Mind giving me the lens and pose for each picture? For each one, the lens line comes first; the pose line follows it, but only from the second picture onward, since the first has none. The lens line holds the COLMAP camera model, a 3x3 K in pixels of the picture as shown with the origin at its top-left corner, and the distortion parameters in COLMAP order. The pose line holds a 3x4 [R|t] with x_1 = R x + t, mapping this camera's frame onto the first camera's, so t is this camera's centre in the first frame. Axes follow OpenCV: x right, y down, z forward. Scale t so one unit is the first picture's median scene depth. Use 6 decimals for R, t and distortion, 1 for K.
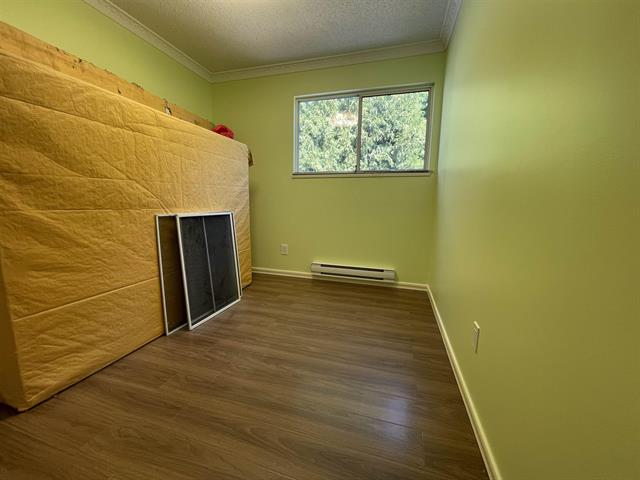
lens RADIAL K [[256.9, 0, 319.7], [0, 256.9, 242.1], [0, 0, 1]] dist [0.001911, -0.000530]
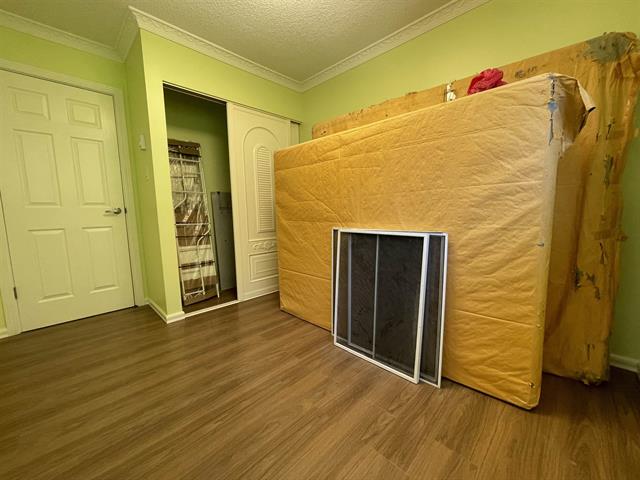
lens RADIAL K [[256.9, 0, 318.4], [0, 256.9, 242.1], [0, 0, 1]] dist [0.001911, -0.000530]
pose [[-0.469484, 0.103135, -0.876897, 0.382380], [-0.123088, 0.975811, 0.180669, -0.230129], [0.874319, 0.192757, -0.445434, 1.393474]]
